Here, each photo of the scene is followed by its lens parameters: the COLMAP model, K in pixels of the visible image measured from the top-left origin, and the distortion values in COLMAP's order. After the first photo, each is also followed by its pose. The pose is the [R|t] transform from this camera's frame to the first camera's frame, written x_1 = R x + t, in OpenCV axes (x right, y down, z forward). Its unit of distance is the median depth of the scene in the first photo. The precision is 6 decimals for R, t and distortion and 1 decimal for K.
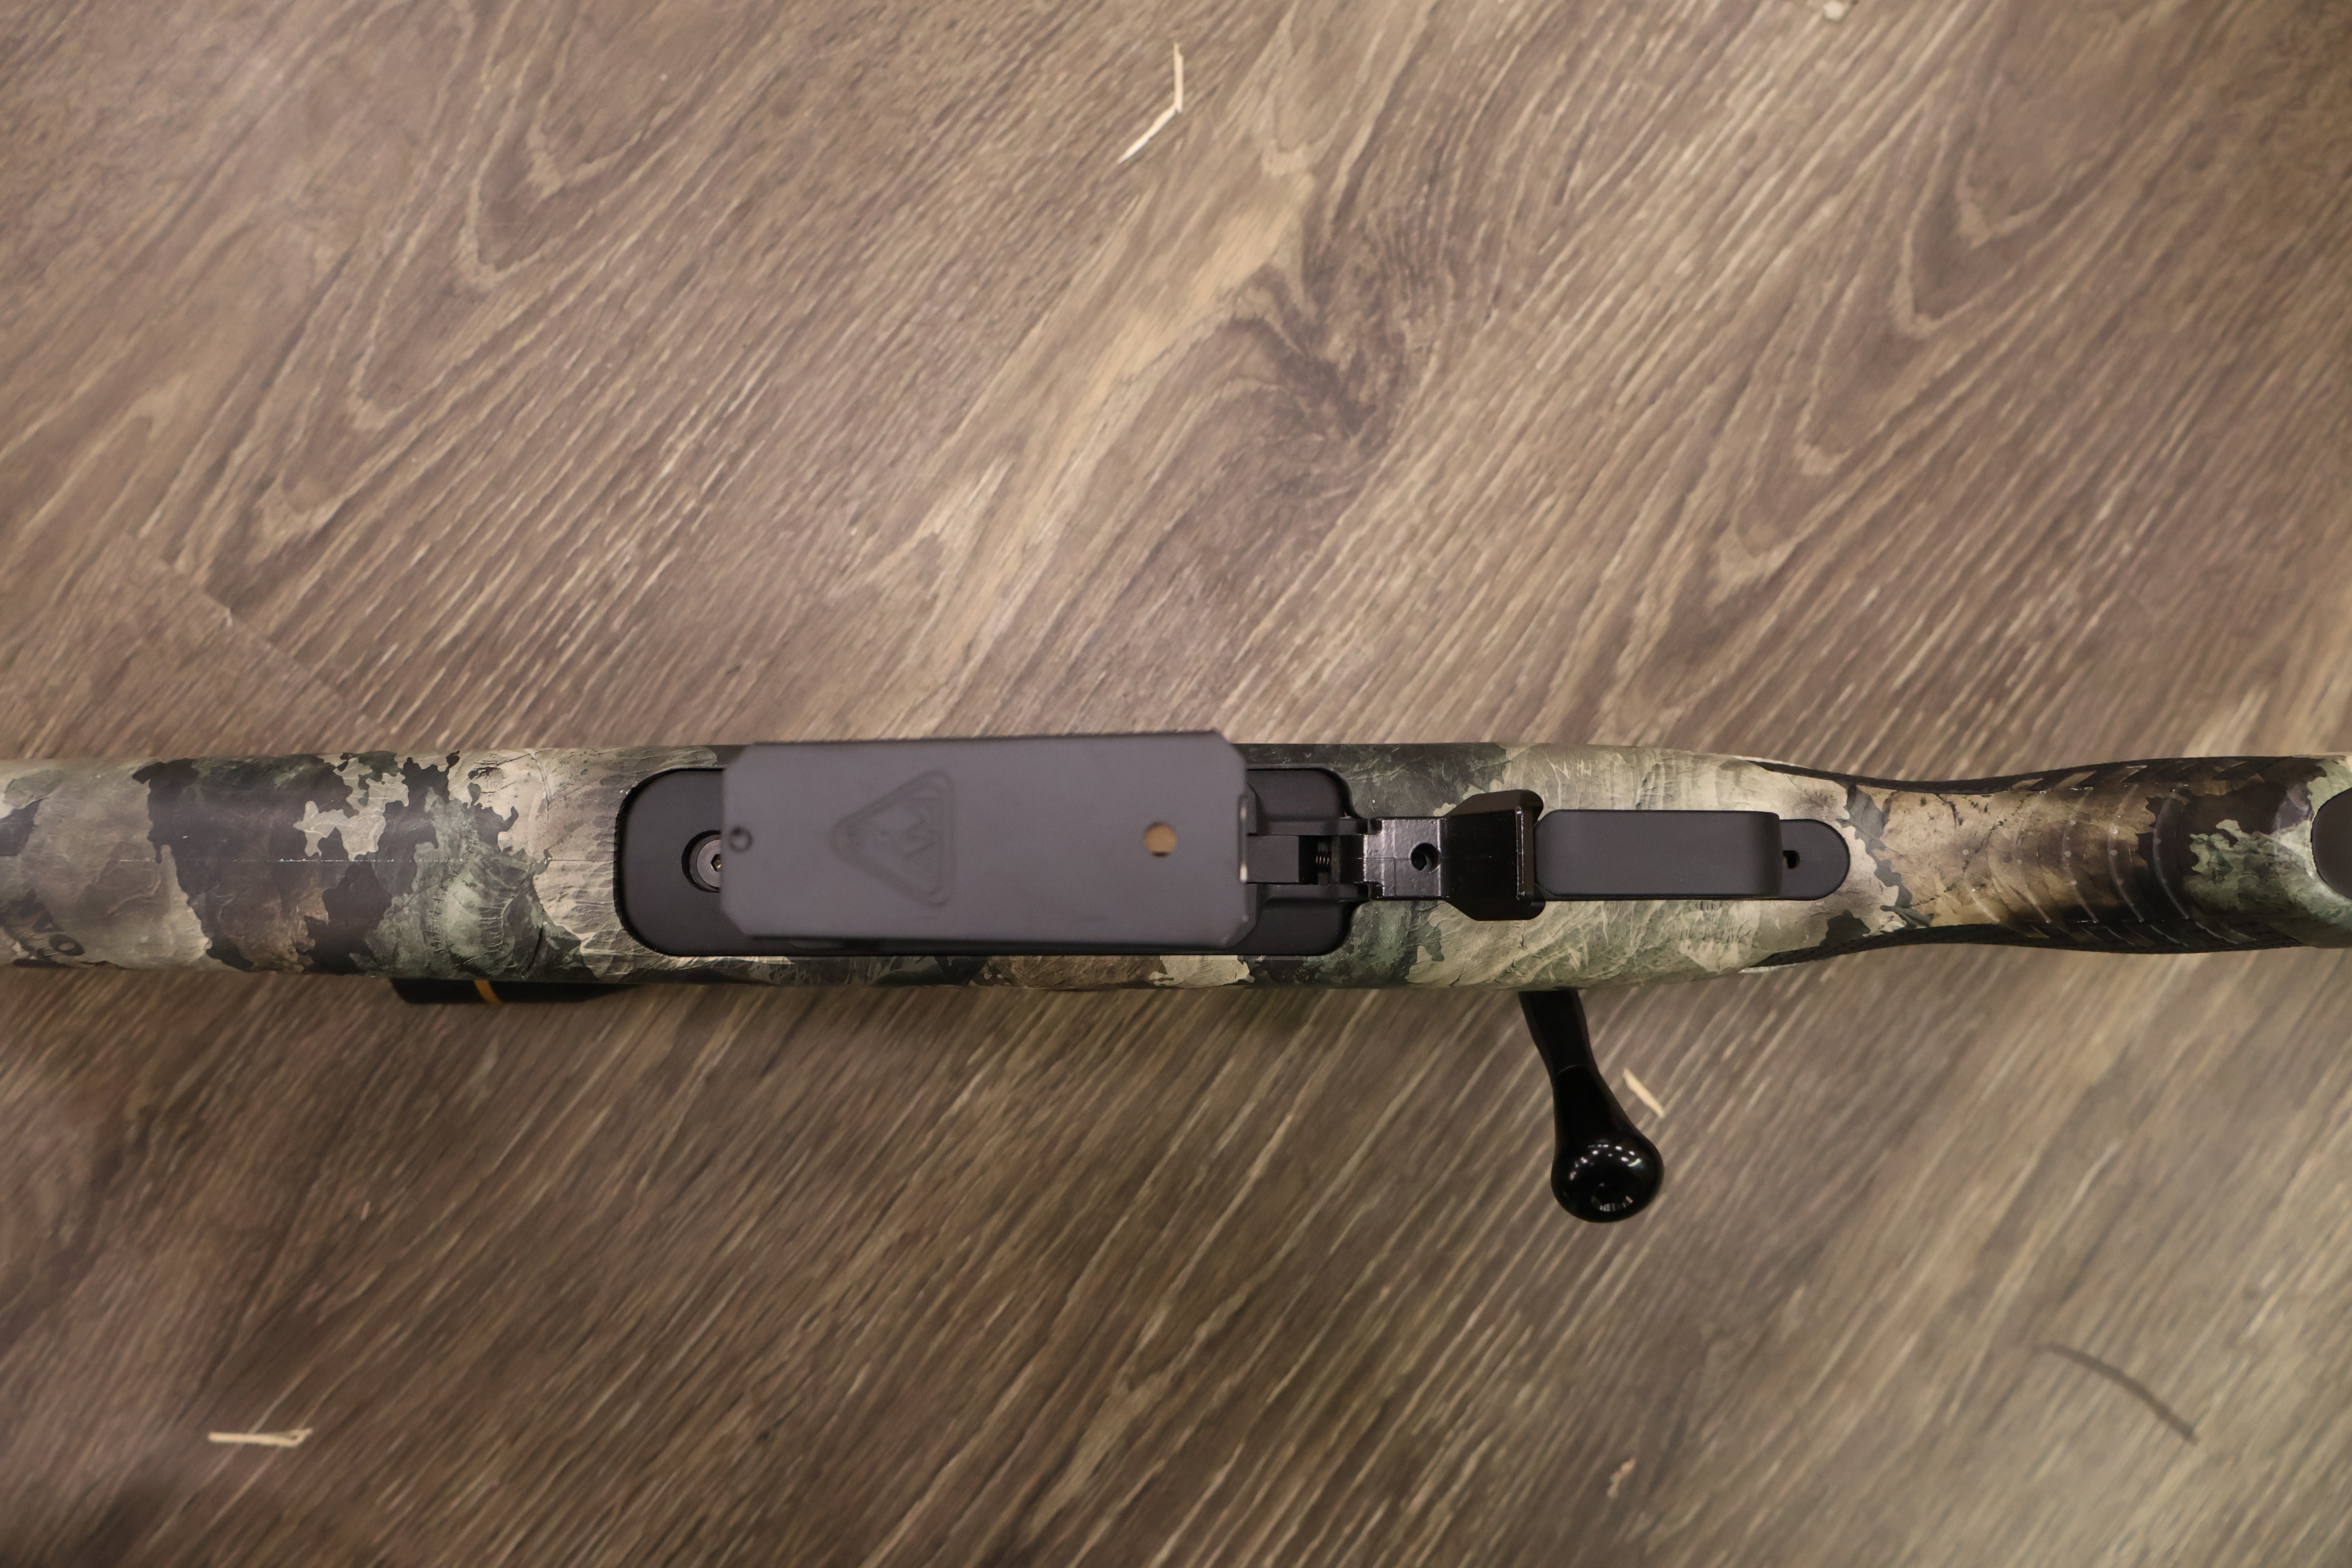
lens RADIAL K [[1965.9, 0, 1201.8], [0, 1965.9, 804.7], [0, 0, 1]] dist [0.001318, 0.001300]
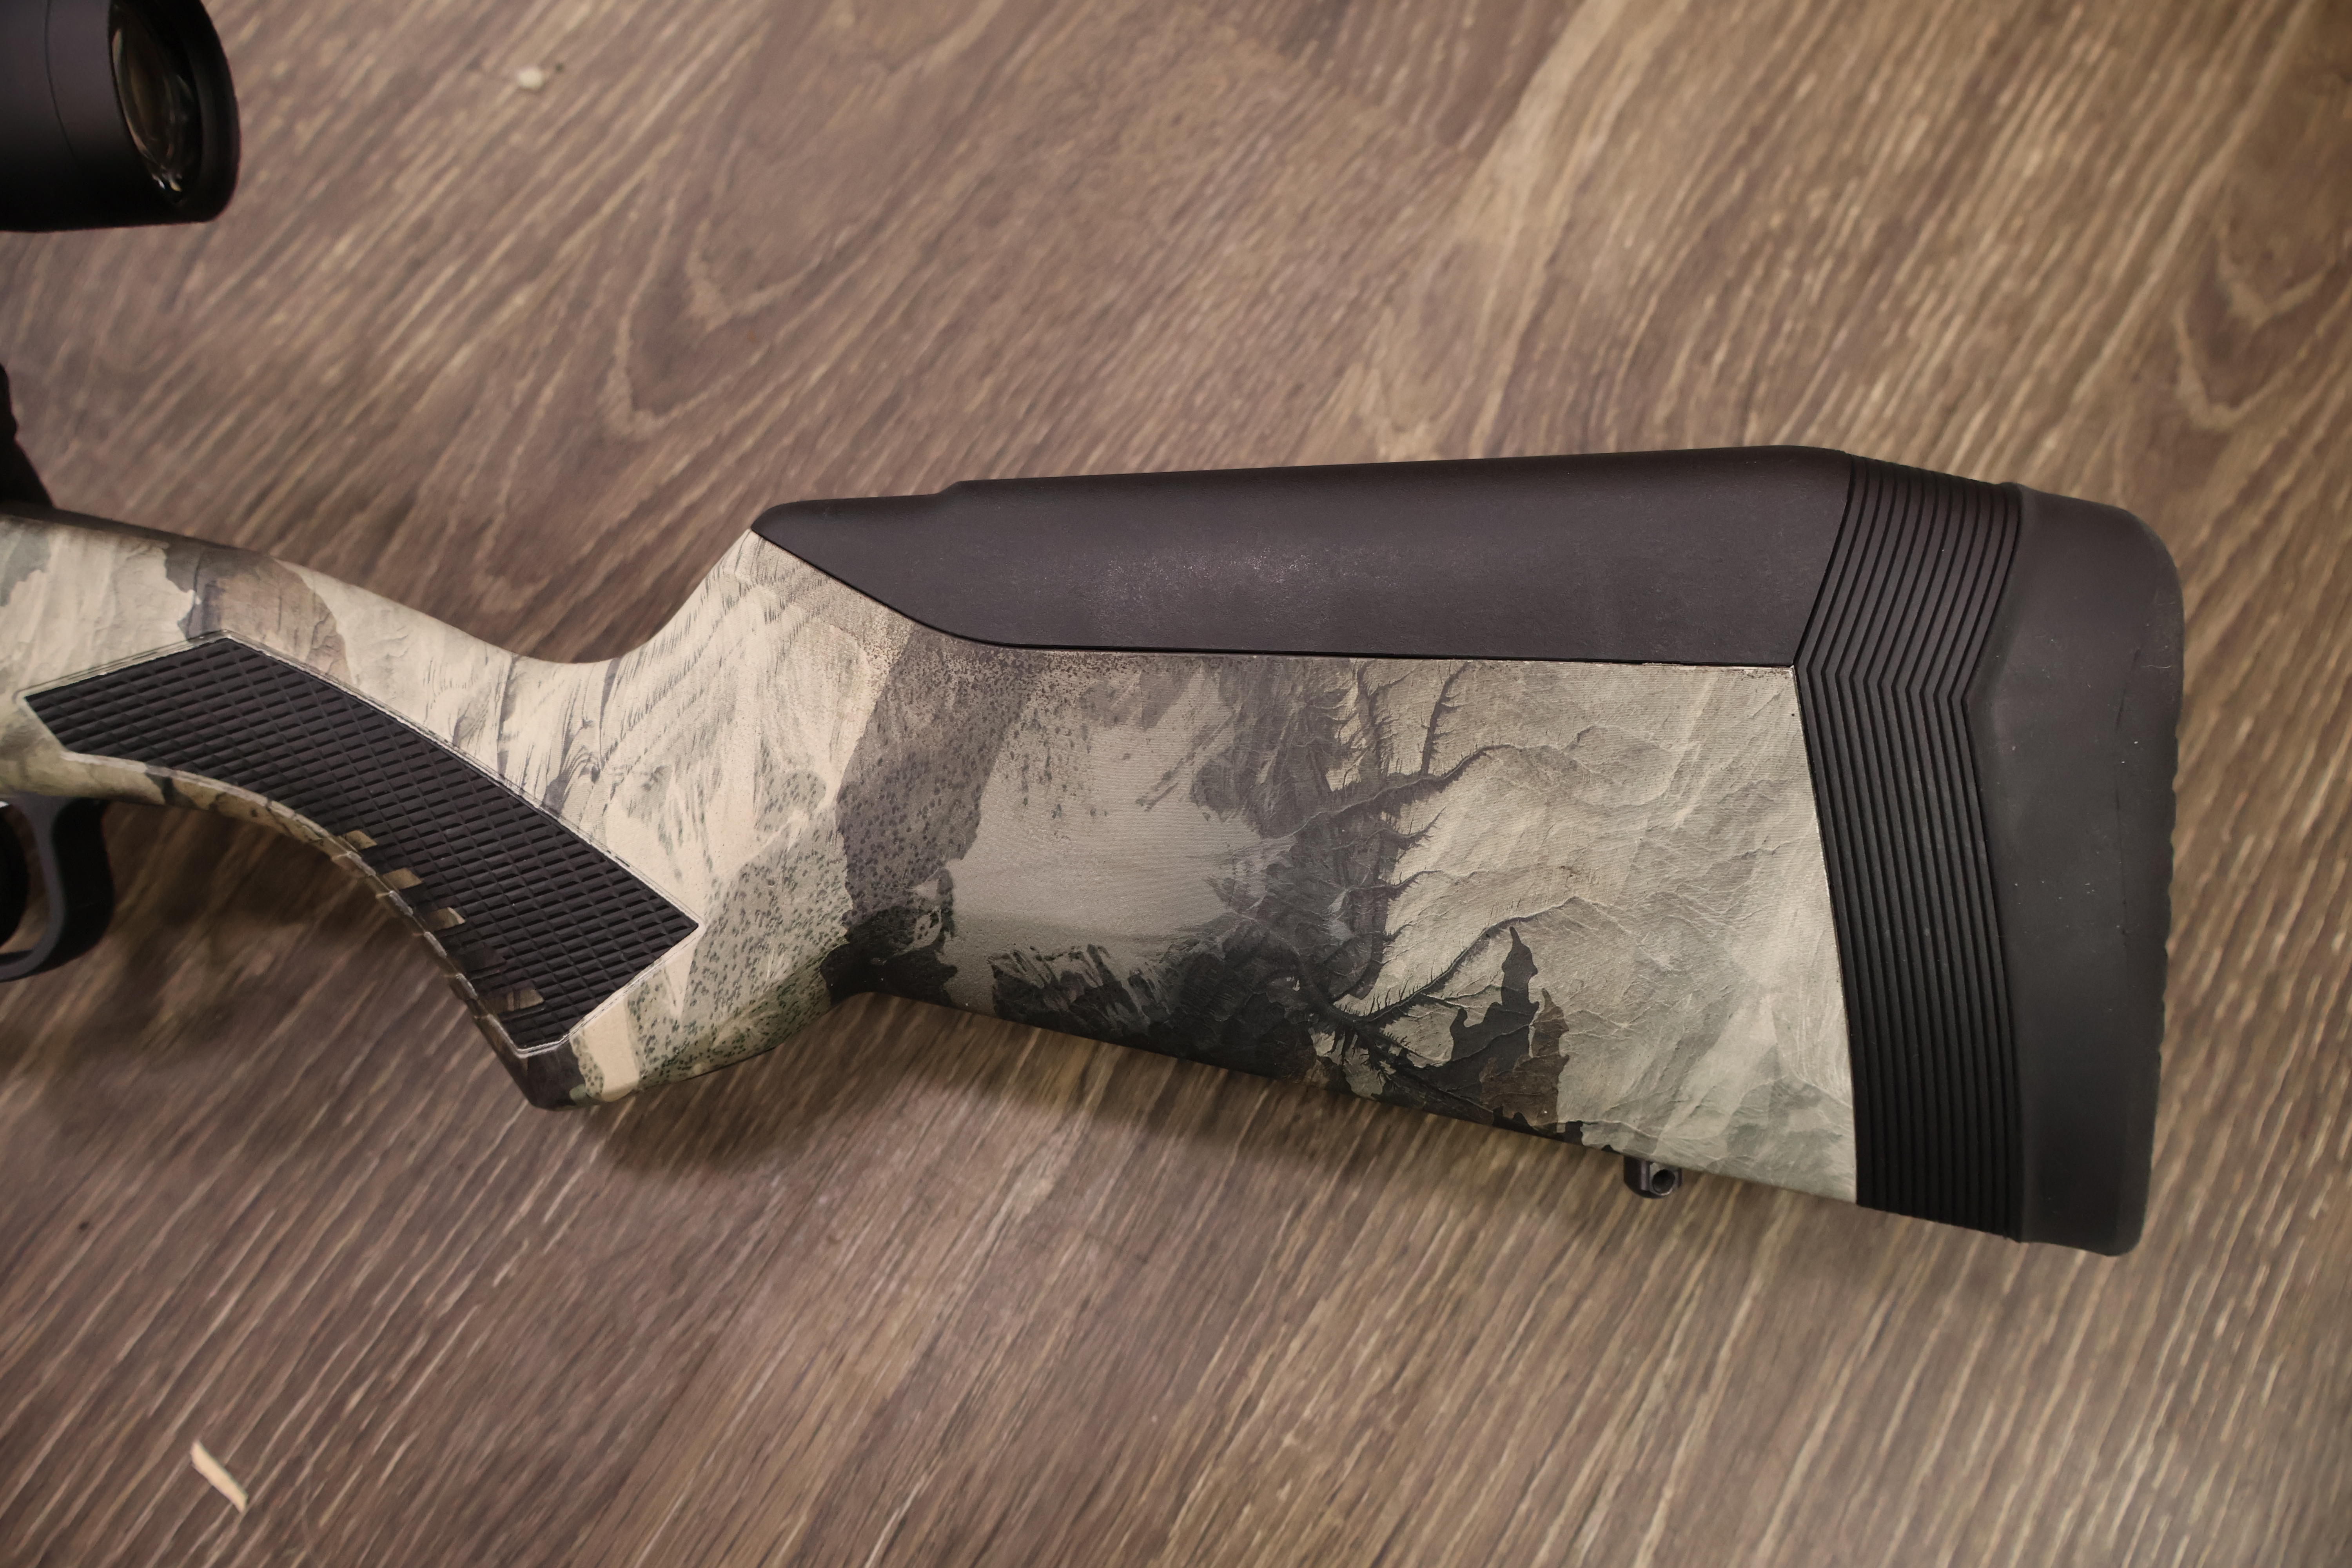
lens RADIAL K [[1965.9, 0, 1178.6], [0, 1965.9, 793.1], [0, 0, 1]] dist [0.001318, 0.001300]
pose [[0.994399, -0.084391, 0.063625, 0.530351], [0.096207, 0.971999, -0.214386, 0.093243], [-0.043751, 0.219307, 0.974674, 0.258307]]
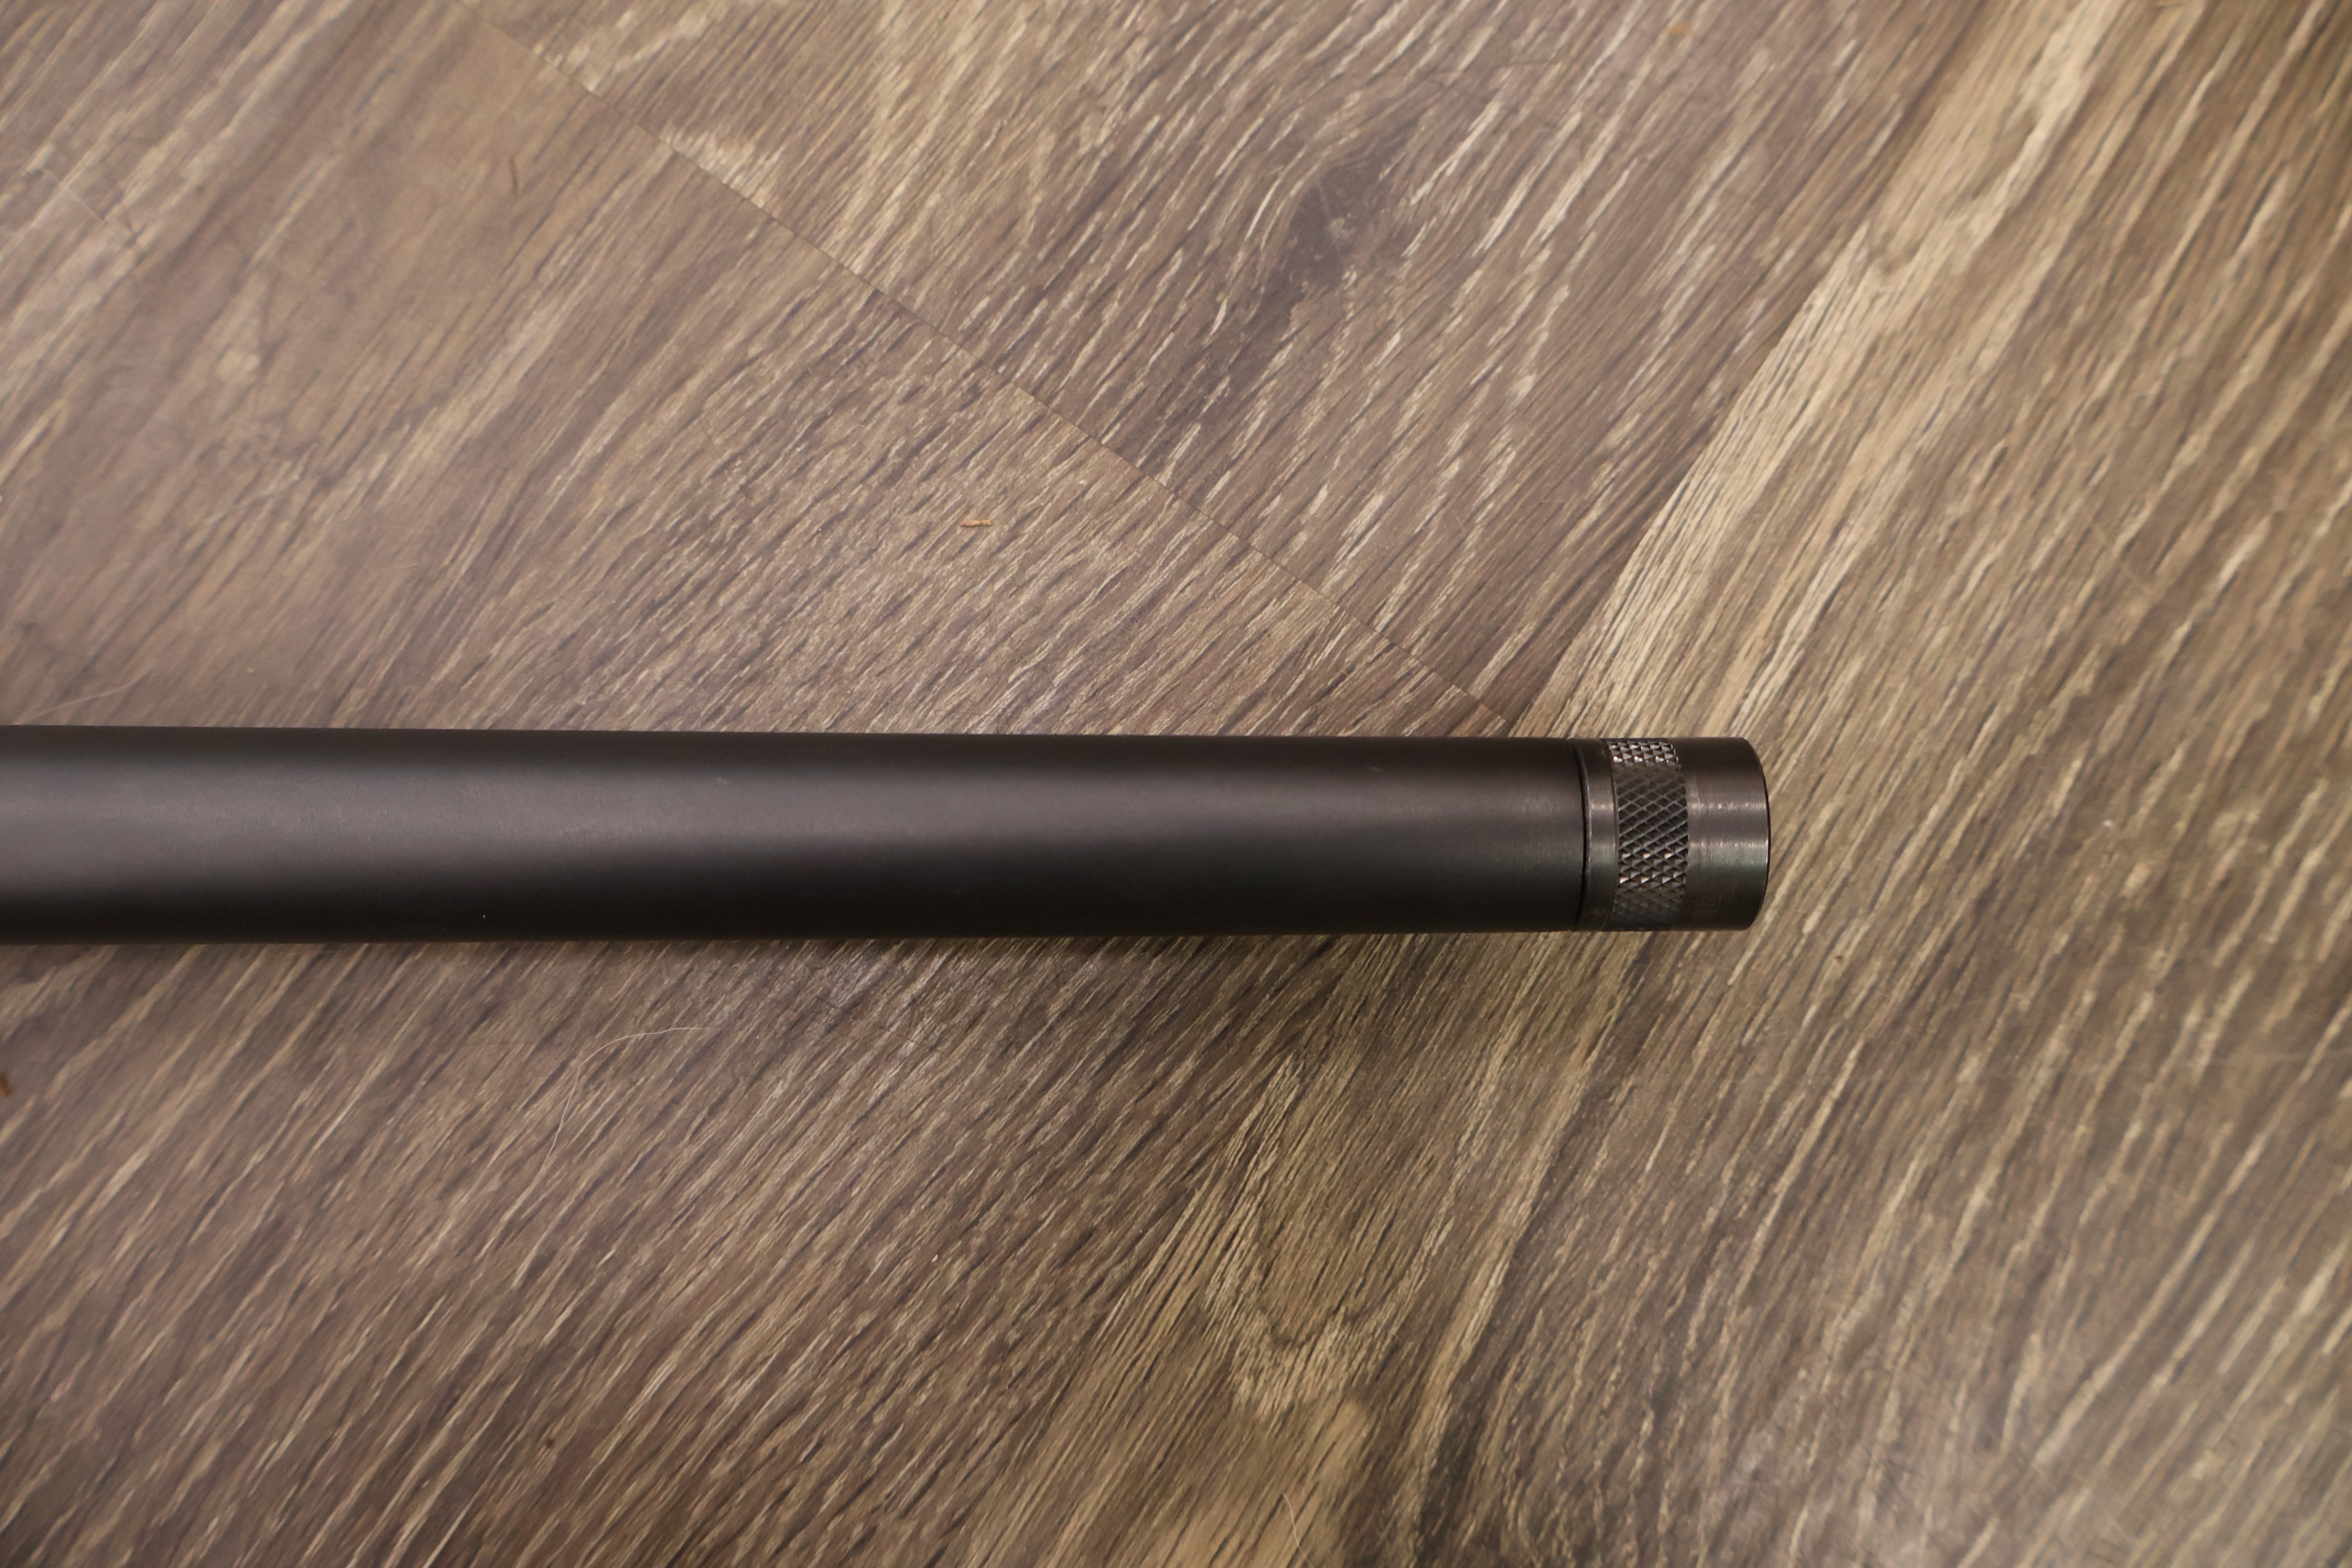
lens RADIAL K [[1965.9, 0, 1239.4], [0, 1965.9, 823.8], [0, 0, 1]] dist [0.001318, 0.001300]
pose [[0.998655, -0.033571, -0.039503, 0.699929], [0.032176, 0.998854, -0.035435, -0.319308], [0.040647, 0.034116, 0.998591, 0.622578]]
